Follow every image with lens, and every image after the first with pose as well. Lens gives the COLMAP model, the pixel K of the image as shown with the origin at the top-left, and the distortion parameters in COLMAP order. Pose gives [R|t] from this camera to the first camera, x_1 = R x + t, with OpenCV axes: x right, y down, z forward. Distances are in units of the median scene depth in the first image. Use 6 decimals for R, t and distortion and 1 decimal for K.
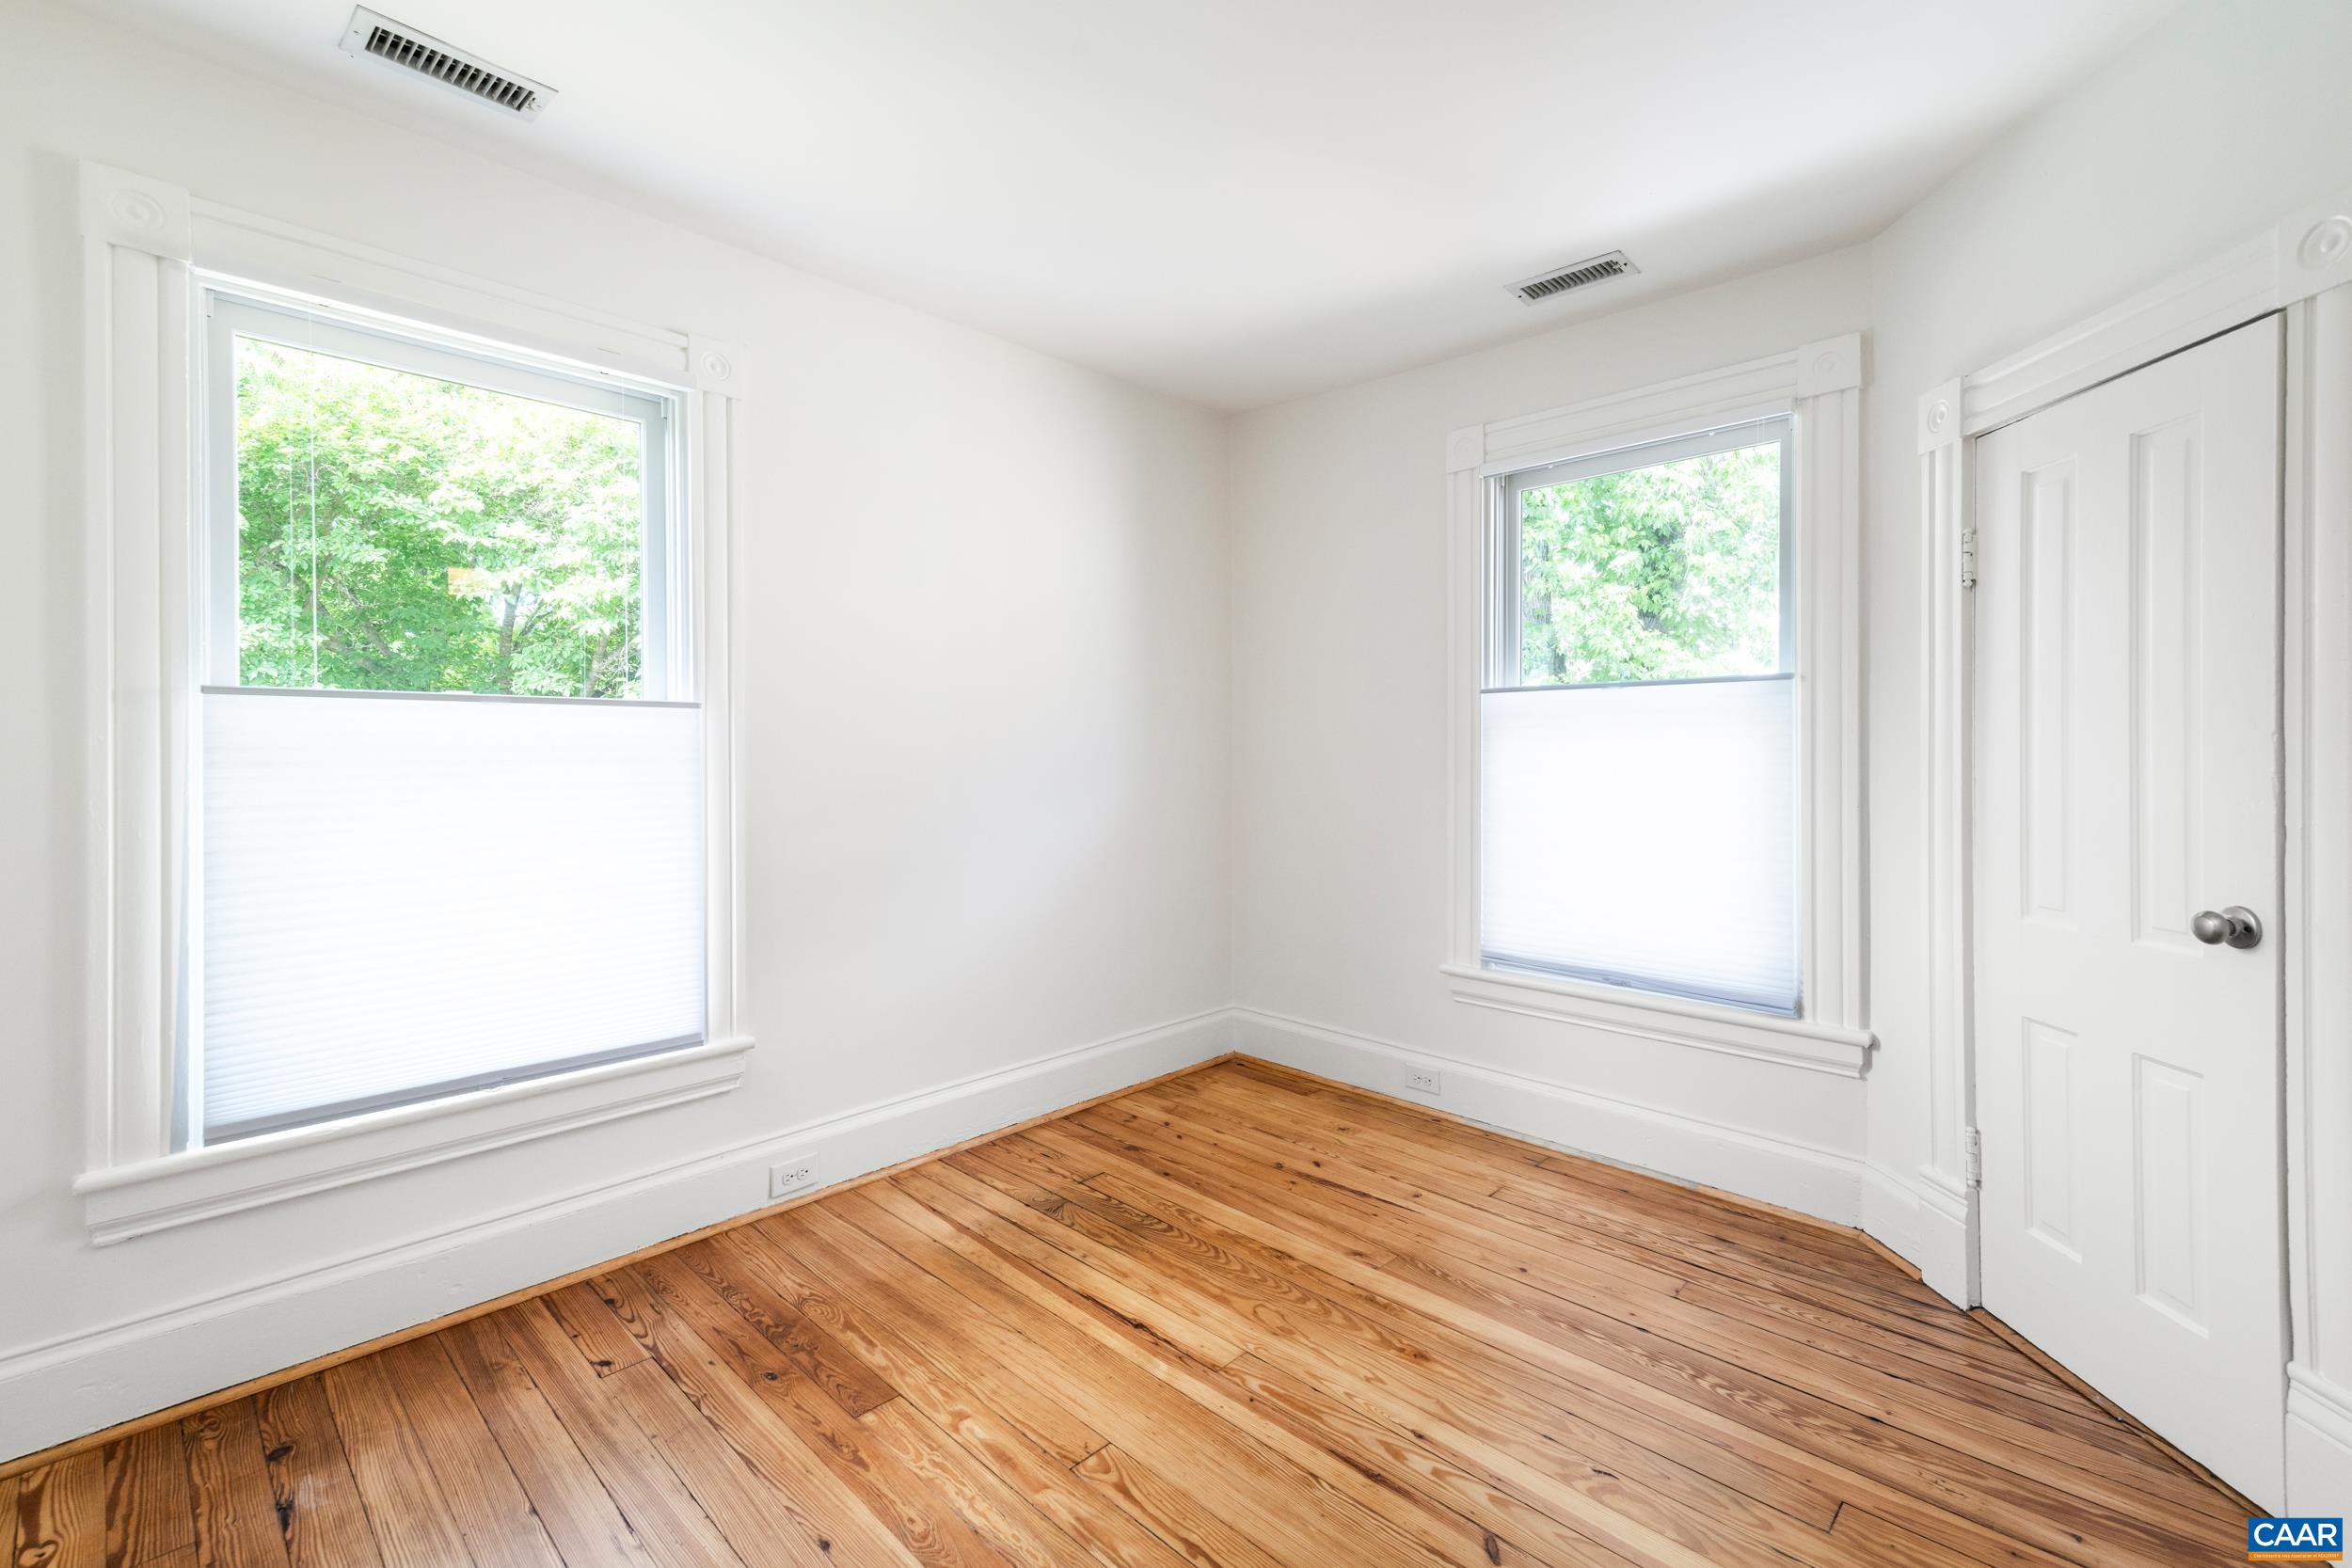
lens RADIAL K [[1022.4, 0, 1173.1], [0, 1022.4, 751.1], [0, 0, 1]] dist [0.011542, -0.000522]
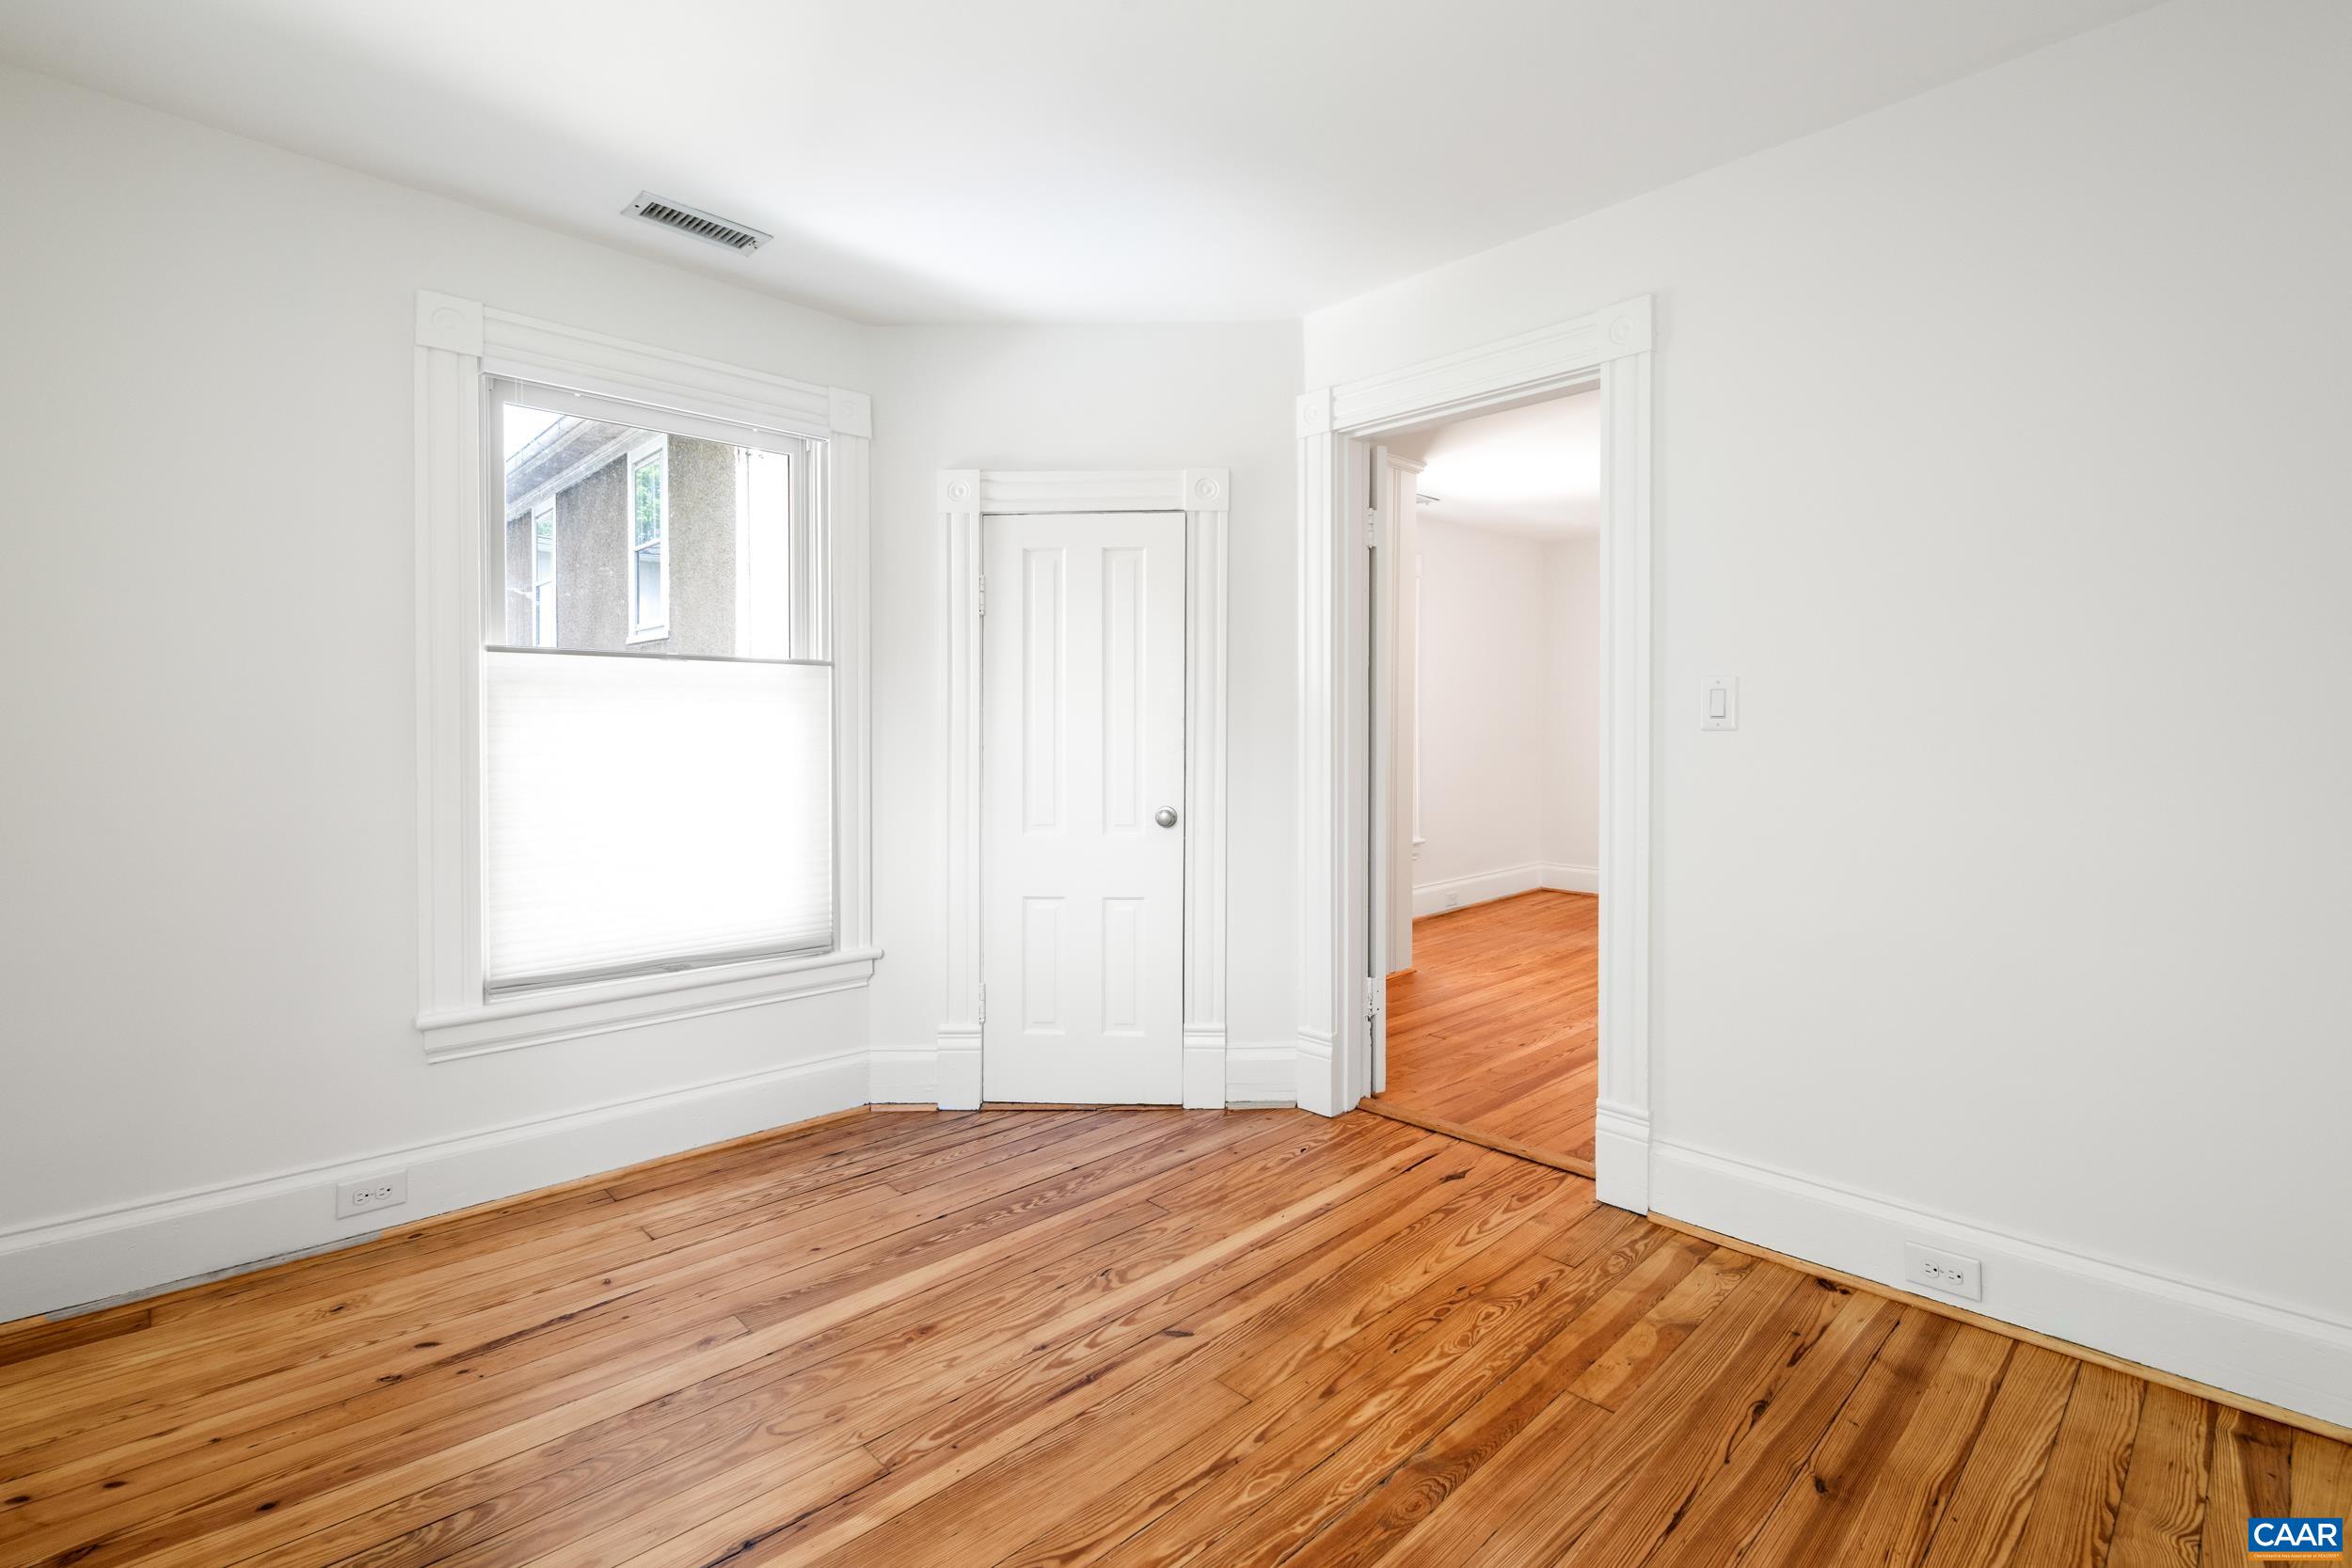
lens RADIAL K [[1064.6, 0, 1180.1], [0, 1064.6, 734.3], [0, 0, 1]] dist [0.013784, -0.010707]
pose [[0.035940, -0.007754, 0.999324, -0.644792], [-0.001105, 0.999969, 0.007798, -0.001515], [-0.999353, -0.001384, 0.035931, 0.583179]]
